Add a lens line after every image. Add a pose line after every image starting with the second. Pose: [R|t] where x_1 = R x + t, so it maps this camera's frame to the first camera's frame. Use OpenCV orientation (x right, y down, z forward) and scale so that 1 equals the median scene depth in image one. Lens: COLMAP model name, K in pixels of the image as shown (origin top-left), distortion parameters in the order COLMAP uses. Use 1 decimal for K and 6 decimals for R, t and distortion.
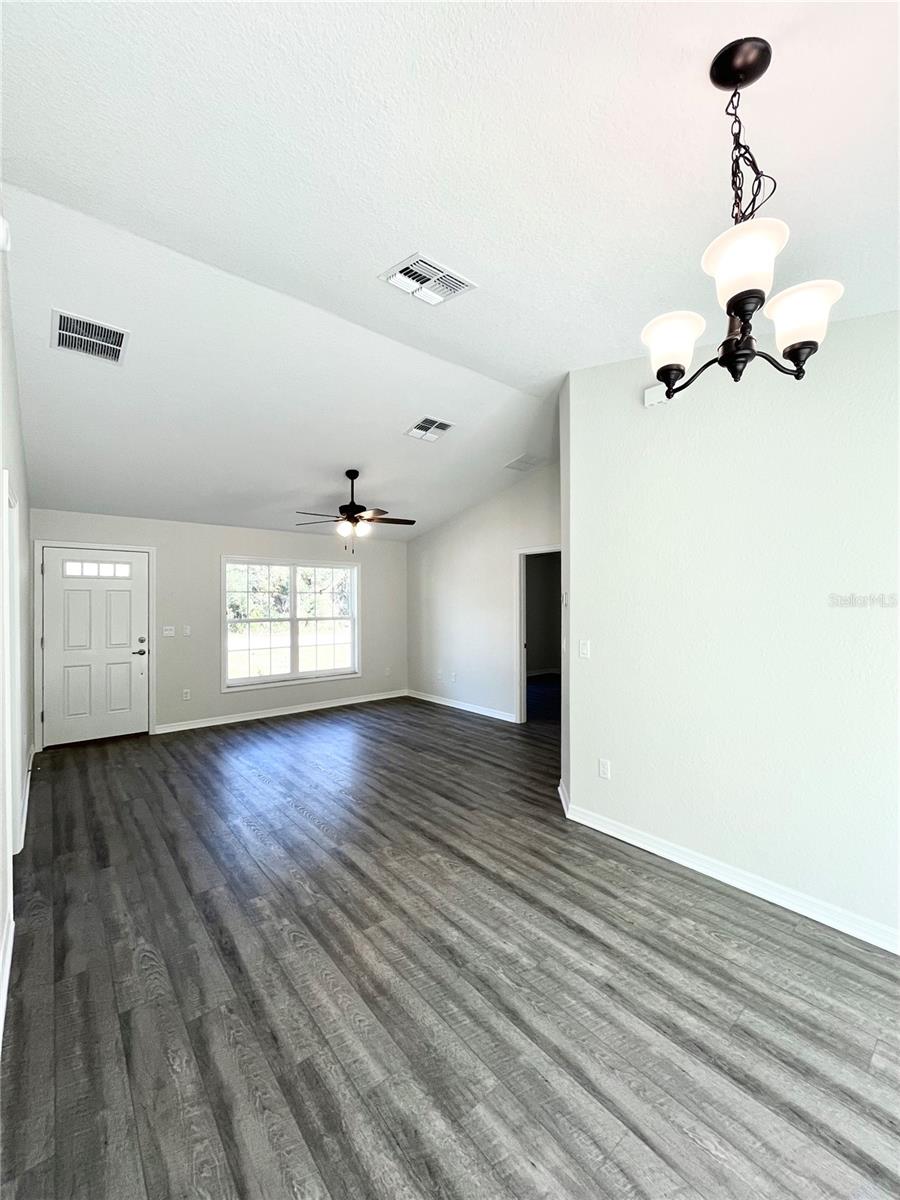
lens RADIAL K [[483.0, 0, 446.8], [0, 483.0, 602.4], [0, 0, 1]] dist [-0.002513, 0.000158]
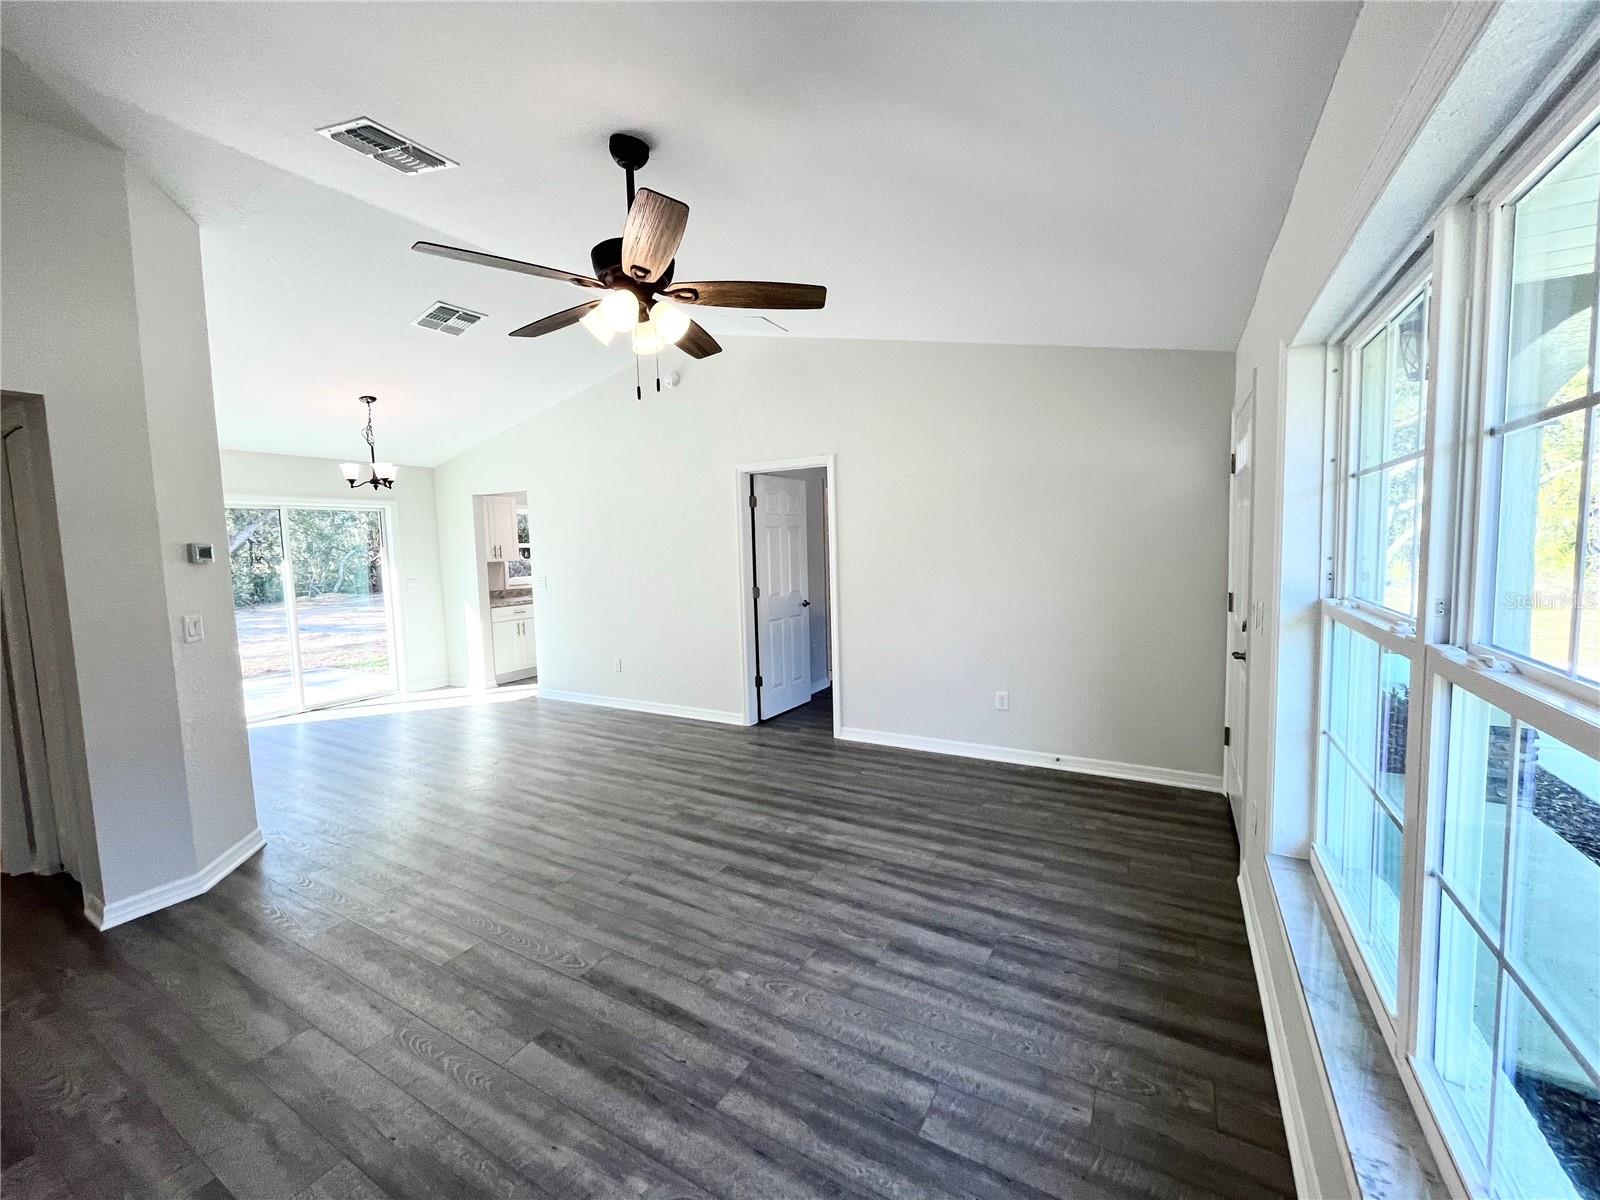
lens RADIAL K [[644.0, 0, 805.3], [0, 644.0, 593.6], [0, 0, 1]] dist [-0.002513, 0.000158]
pose [[-0.931951, 0.057968, -0.357920, -0.160252], [0.030891, 0.996242, 0.080915, 0.000063], [0.361266, 0.064353, -0.930240, 1.772552]]
